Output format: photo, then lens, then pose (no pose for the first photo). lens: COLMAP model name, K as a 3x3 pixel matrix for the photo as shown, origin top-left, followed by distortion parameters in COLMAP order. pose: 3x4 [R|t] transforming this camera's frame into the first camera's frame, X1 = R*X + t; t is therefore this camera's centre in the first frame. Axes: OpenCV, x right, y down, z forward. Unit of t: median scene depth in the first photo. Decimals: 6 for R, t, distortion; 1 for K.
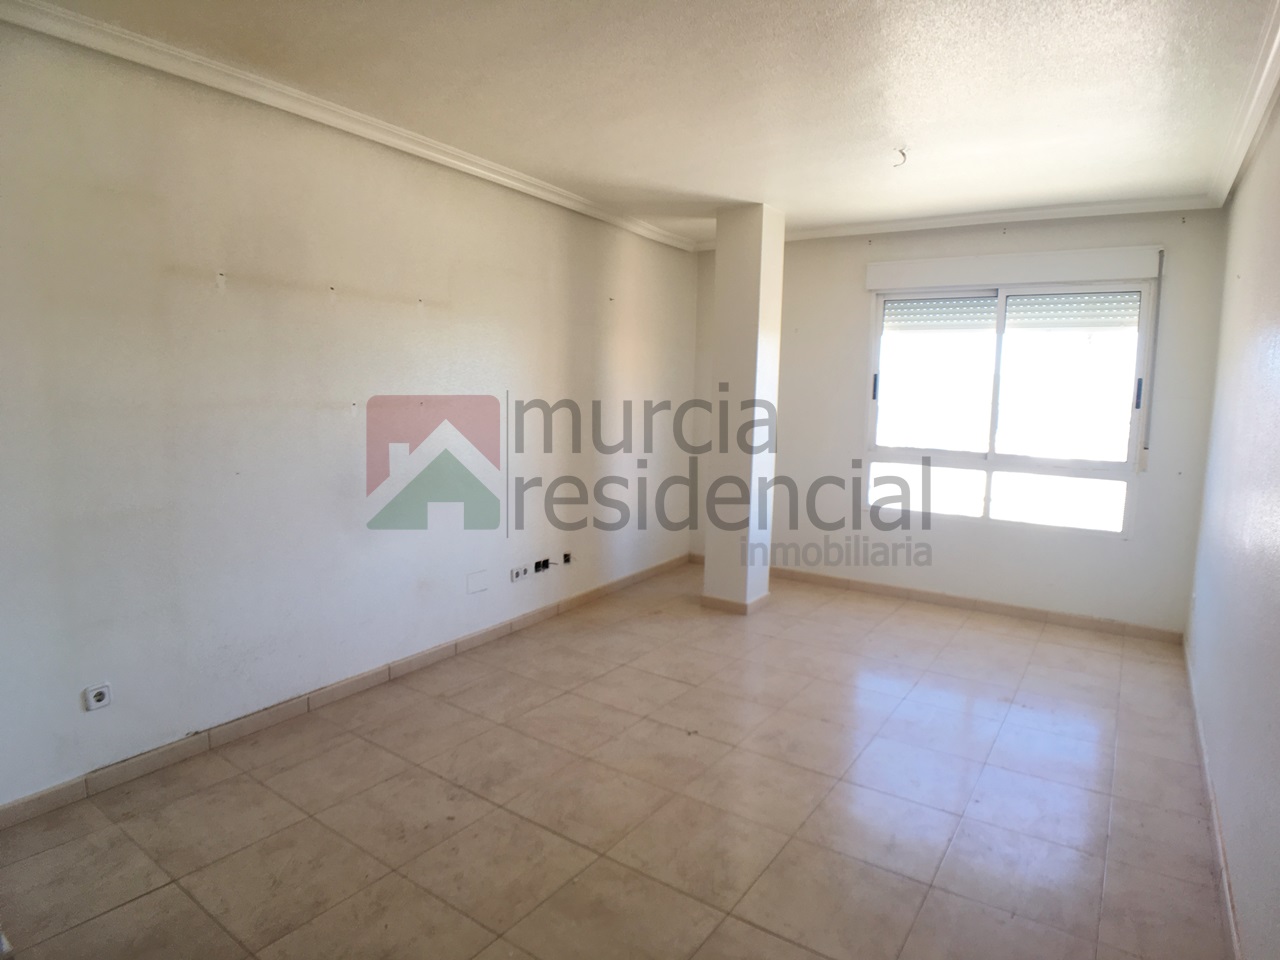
lens RADIAL K [[725.7, 0, 641.3], [0, 725.7, 480.7], [0, 0, 1]] dist [-0.073295, 0.008984]
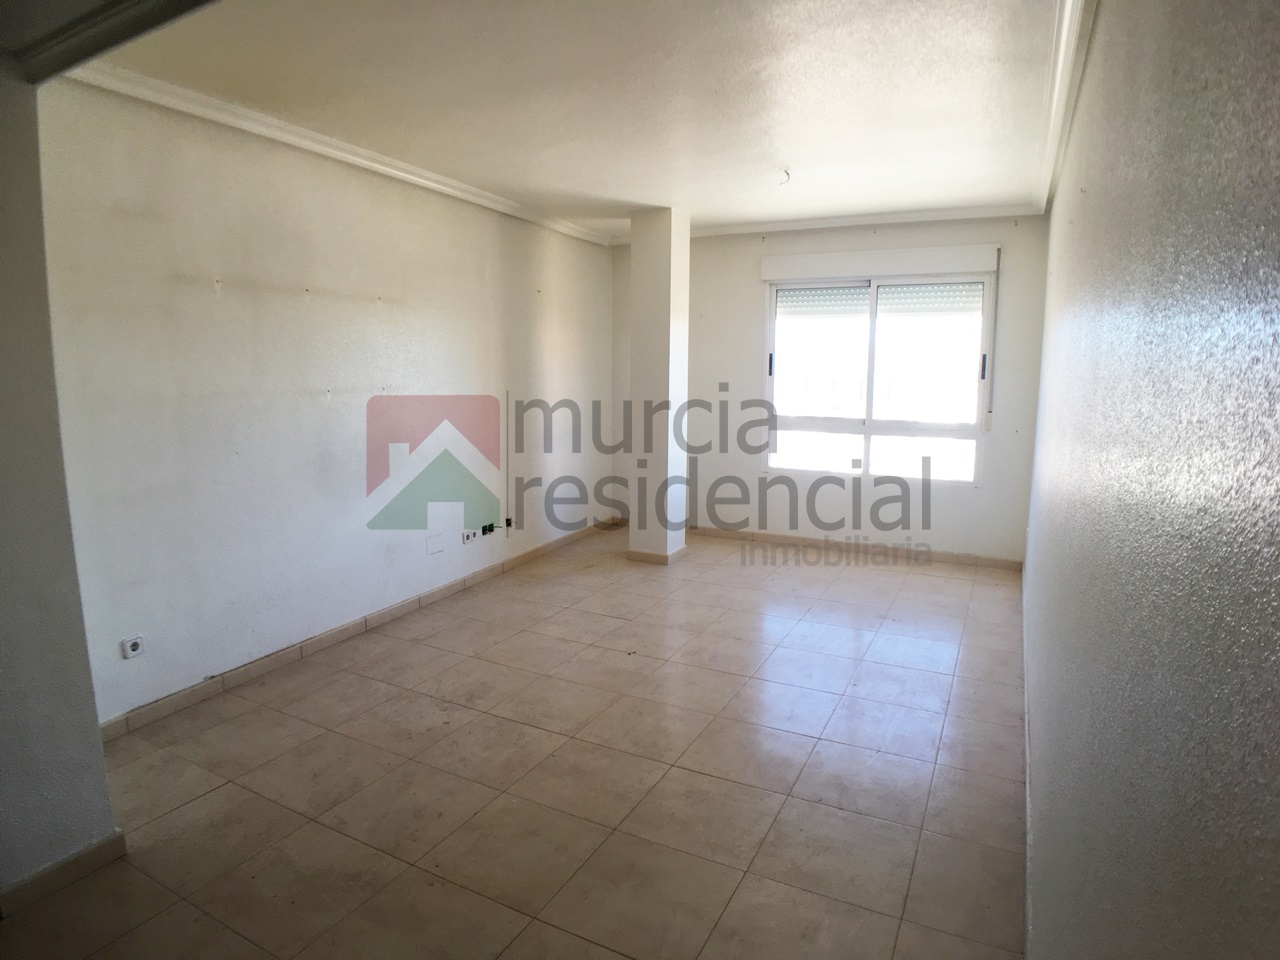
lens RADIAL K [[725.7, 0, 634.0], [0, 725.7, 476.4], [0, 0, 1]] dist [-0.073295, 0.008984]
pose [[0.992460, -0.035934, 0.117179, -0.048911], [0.032997, 0.999093, 0.026912, 0.013879], [-0.118040, -0.022843, 0.992746, -0.180024]]
